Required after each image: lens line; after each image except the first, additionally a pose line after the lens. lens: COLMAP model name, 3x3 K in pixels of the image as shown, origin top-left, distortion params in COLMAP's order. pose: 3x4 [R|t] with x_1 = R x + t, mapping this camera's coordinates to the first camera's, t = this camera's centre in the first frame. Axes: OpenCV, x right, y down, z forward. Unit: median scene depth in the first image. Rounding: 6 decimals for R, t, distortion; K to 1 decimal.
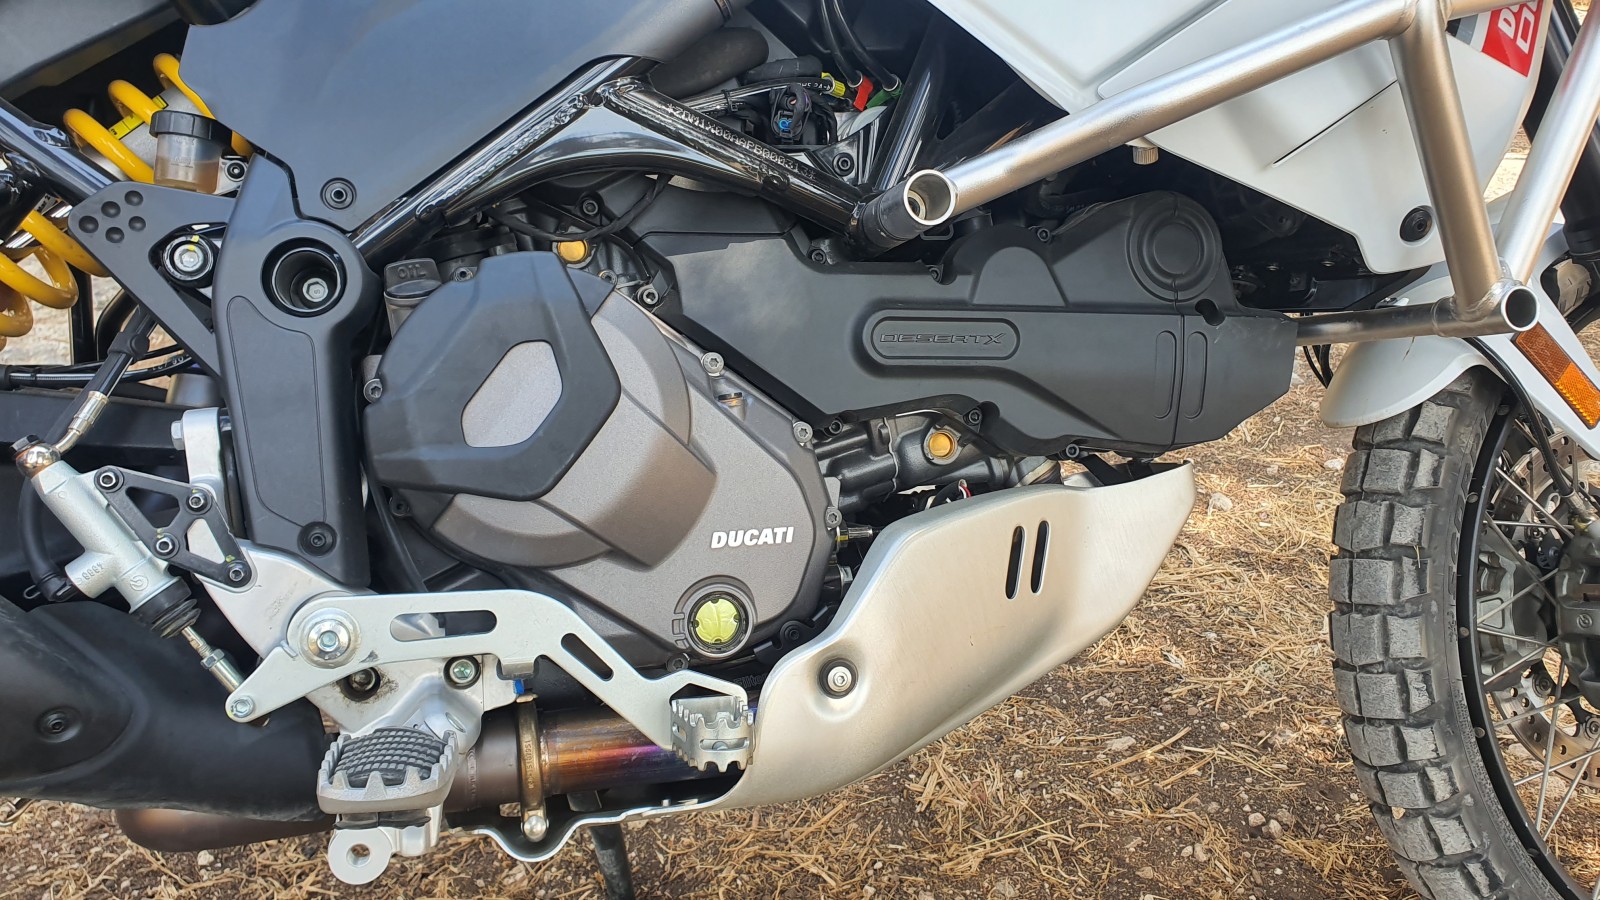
lens RADIAL K [[1219.6, 0, 799.9], [0, 1219.6, 451.6], [0, 0, 1]] dist [-0.000877, -0.004981]
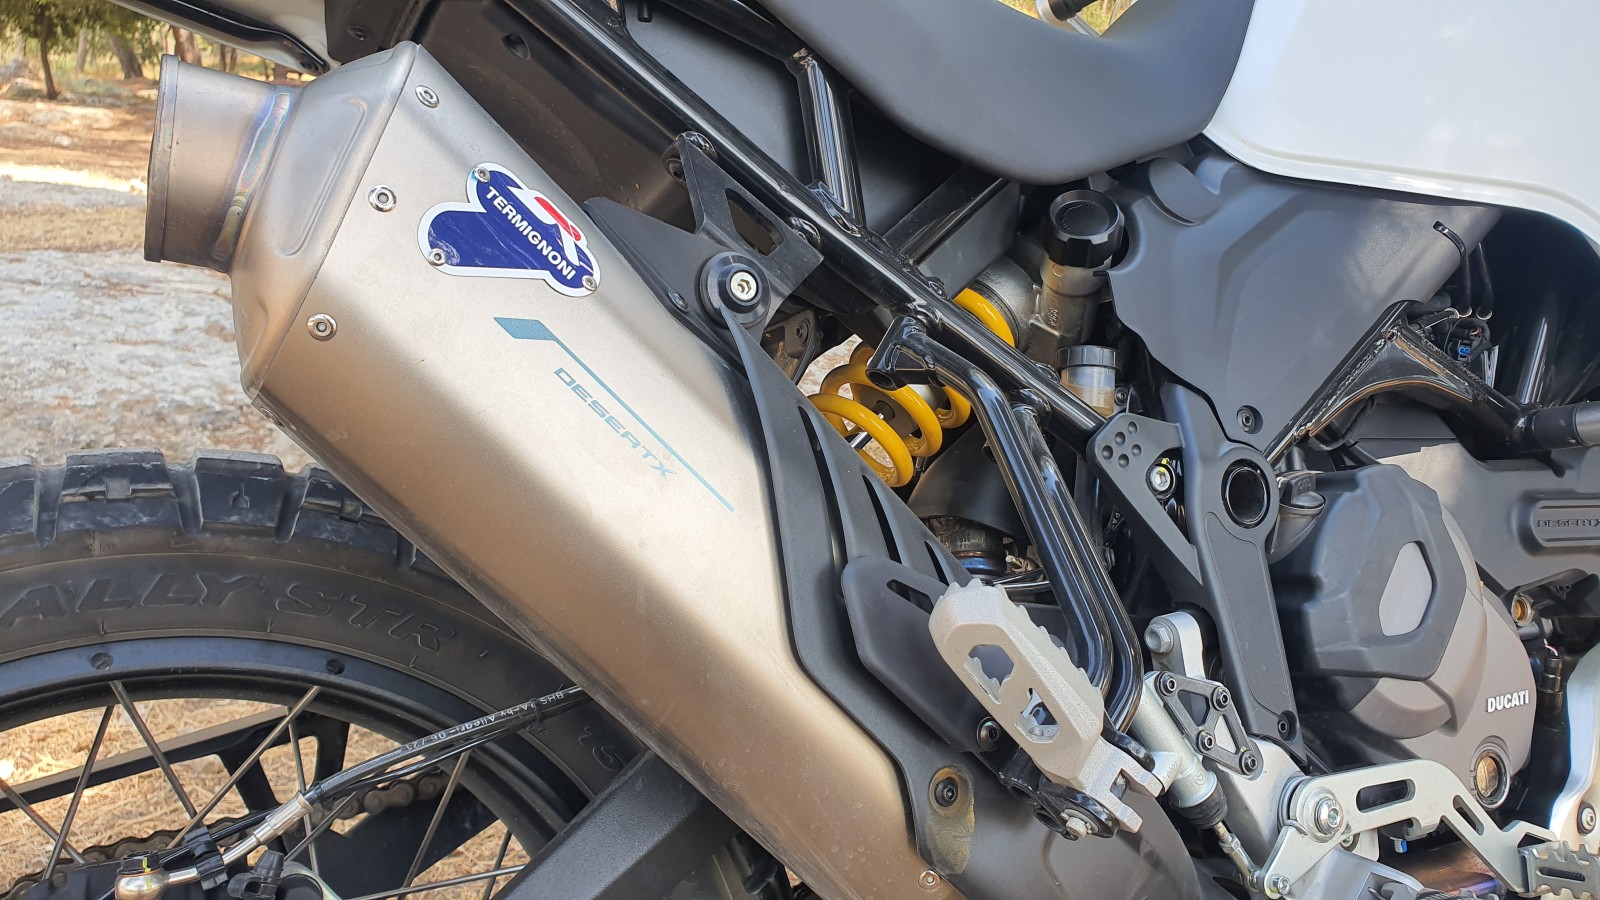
lens RADIAL K [[1219.6, 0, 799.4], [0, 1219.6, 449.7], [0, 0, 1]] dist [-0.000877, -0.004981]
pose [[0.976394, -0.016810, 0.215343, -1.042612], [0.041983, 0.992723, -0.112864, -0.071148], [-0.211878, 0.119240, 0.969994, -0.018401]]
